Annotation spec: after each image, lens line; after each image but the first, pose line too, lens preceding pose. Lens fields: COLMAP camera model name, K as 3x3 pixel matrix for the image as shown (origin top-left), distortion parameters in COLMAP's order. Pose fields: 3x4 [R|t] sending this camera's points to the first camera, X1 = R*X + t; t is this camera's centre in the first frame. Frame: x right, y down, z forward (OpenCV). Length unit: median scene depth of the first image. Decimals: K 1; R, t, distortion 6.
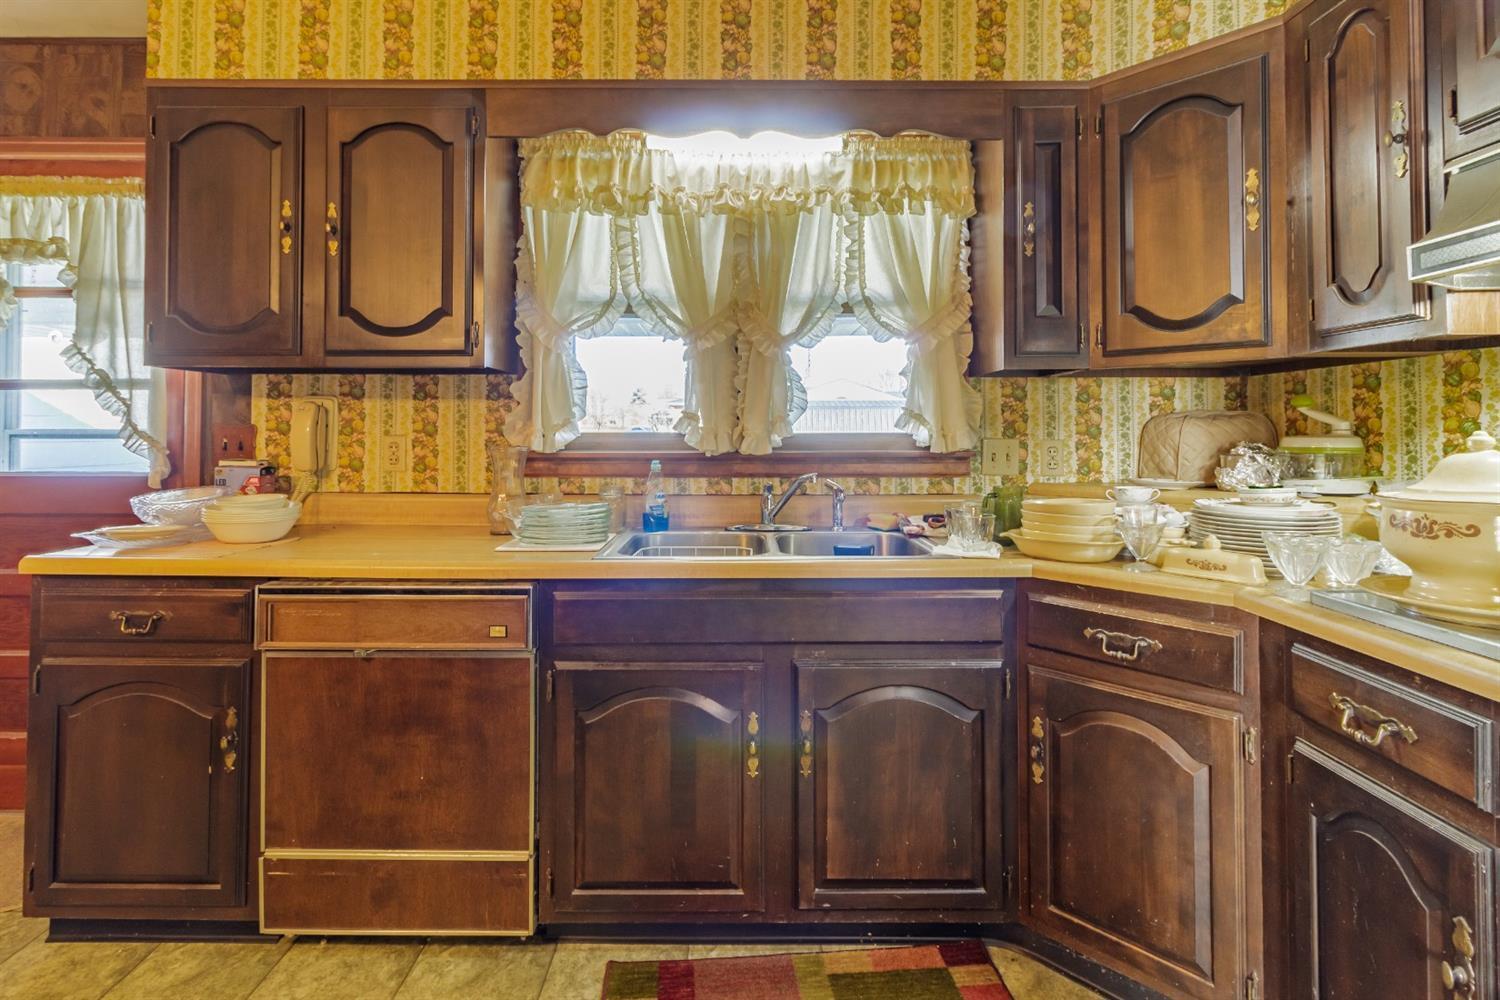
lens RADIAL K [[713.0, 0, 741.6], [0, 713.0, 414.5], [0, 0, 1]] dist [0.000831, 0.000537]
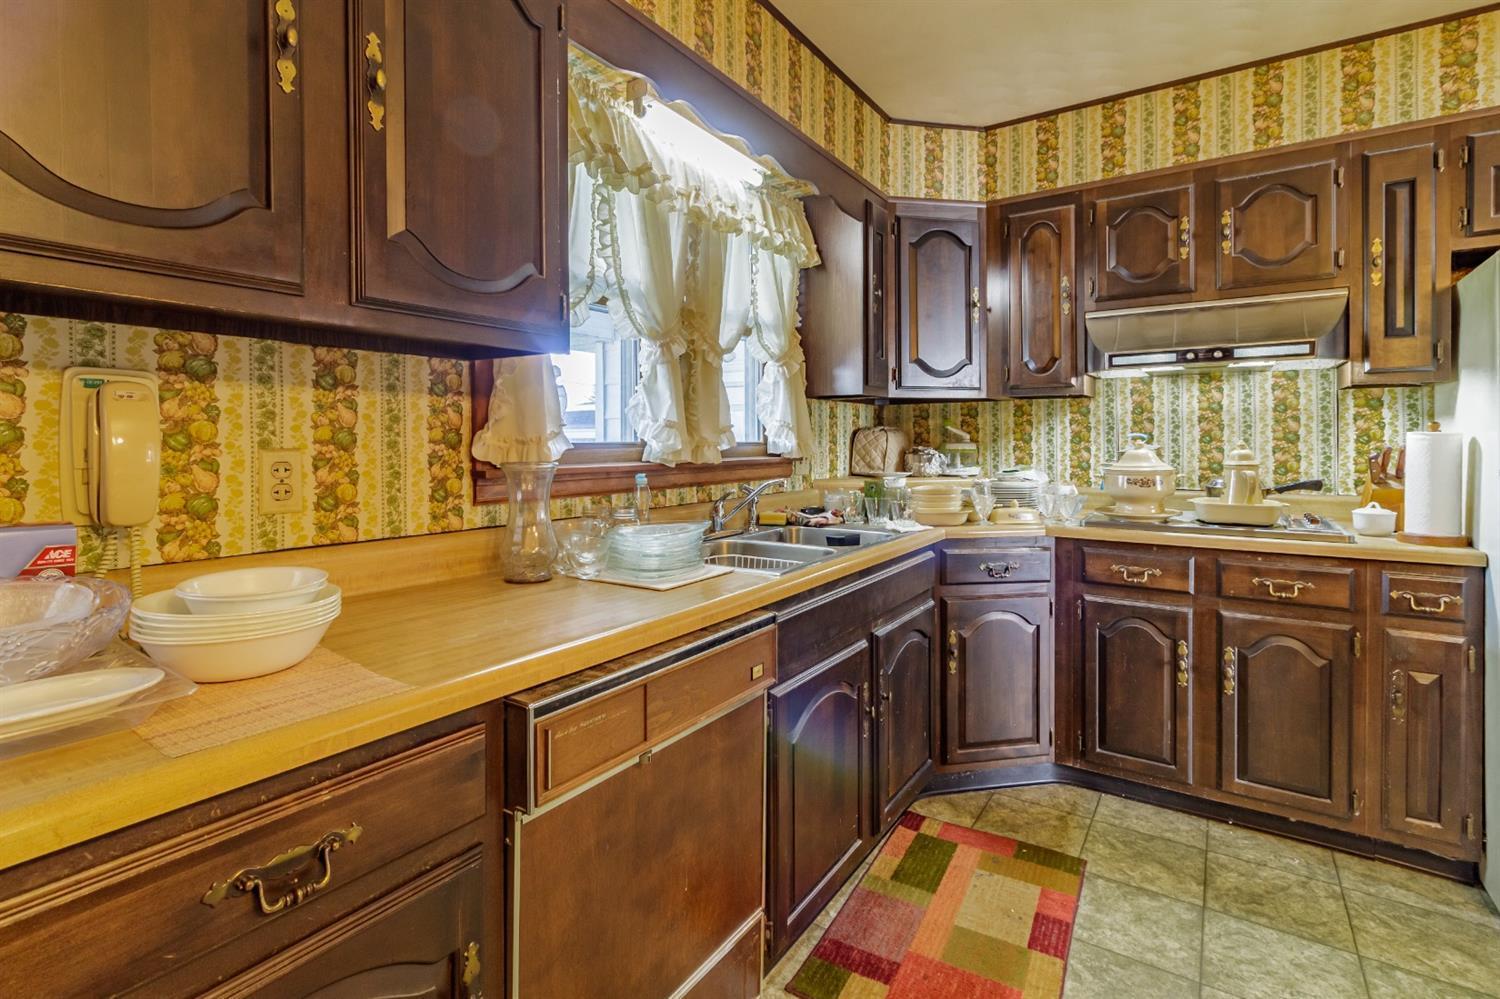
lens RADIAL K [[716.0, 0, 748.4], [0, 716.0, 441.6], [0, 0, 1]] dist [0.001264, 0.000262]
pose [[0.550689, -0.002730, 0.834706, -0.802669], [-0.017419, 0.999739, 0.014762, 0.008786], [-0.834528, -0.022669, 0.550498, 0.400103]]
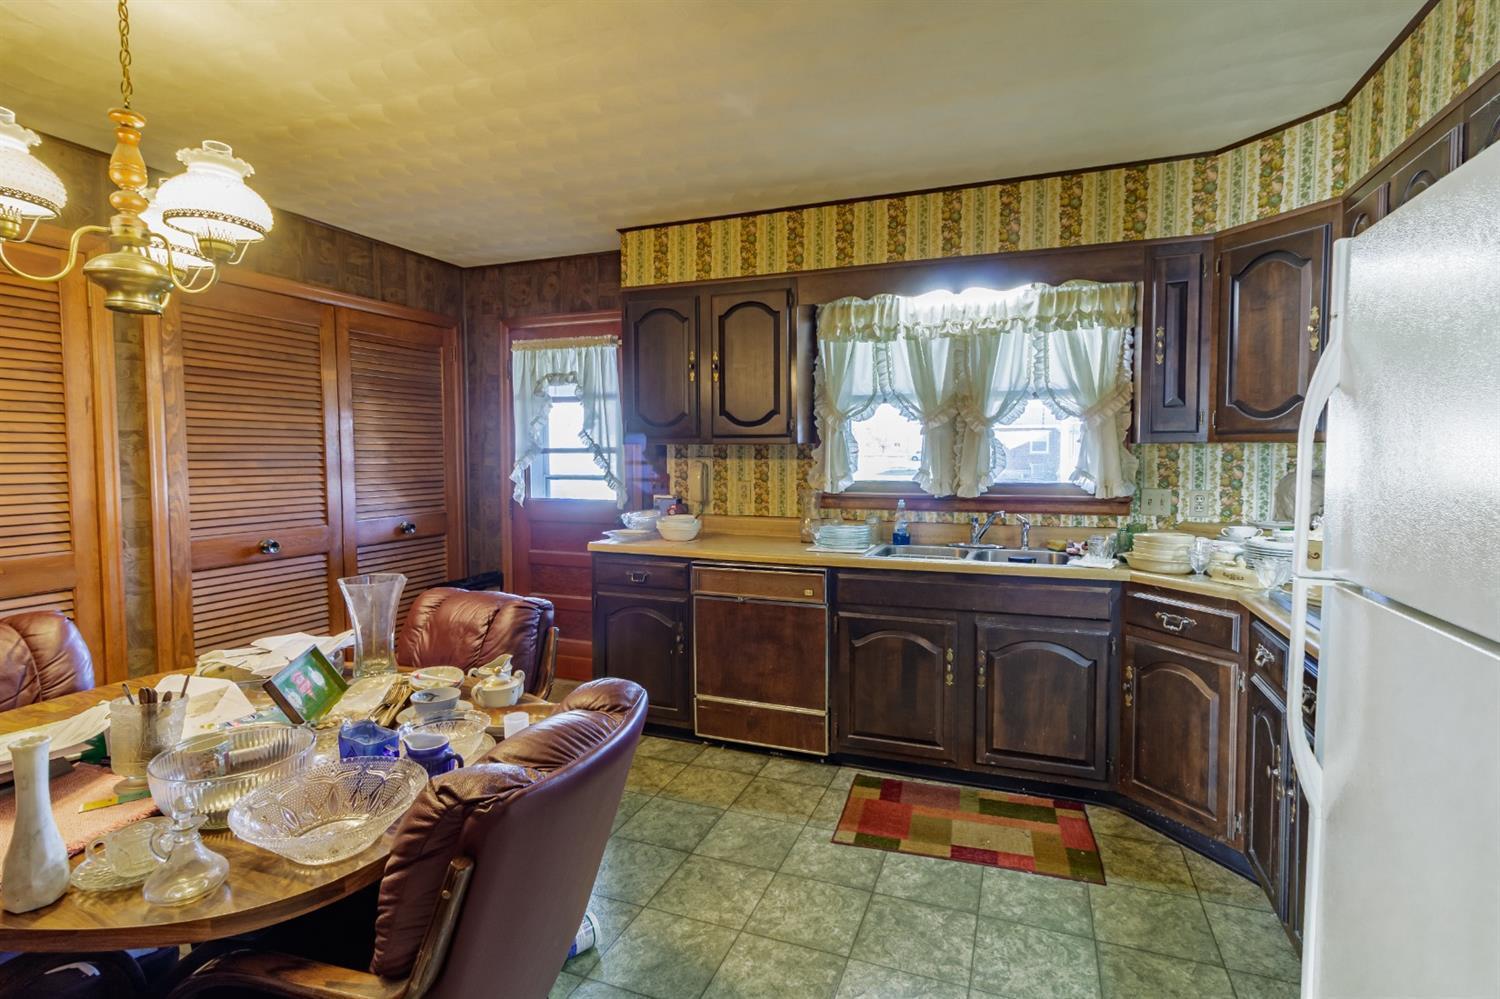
lens RADIAL K [[725.2, 0, 766.8], [0, 725.2, 483.9], [0, 0, 1]] dist [0.000097, 0.000055]
pose [[0.937499, 0.012991, -0.347745, 0.156163], [0.009557, 0.997965, 0.063047, -0.073790], [0.347856, -0.062430, 0.935467, -0.588896]]
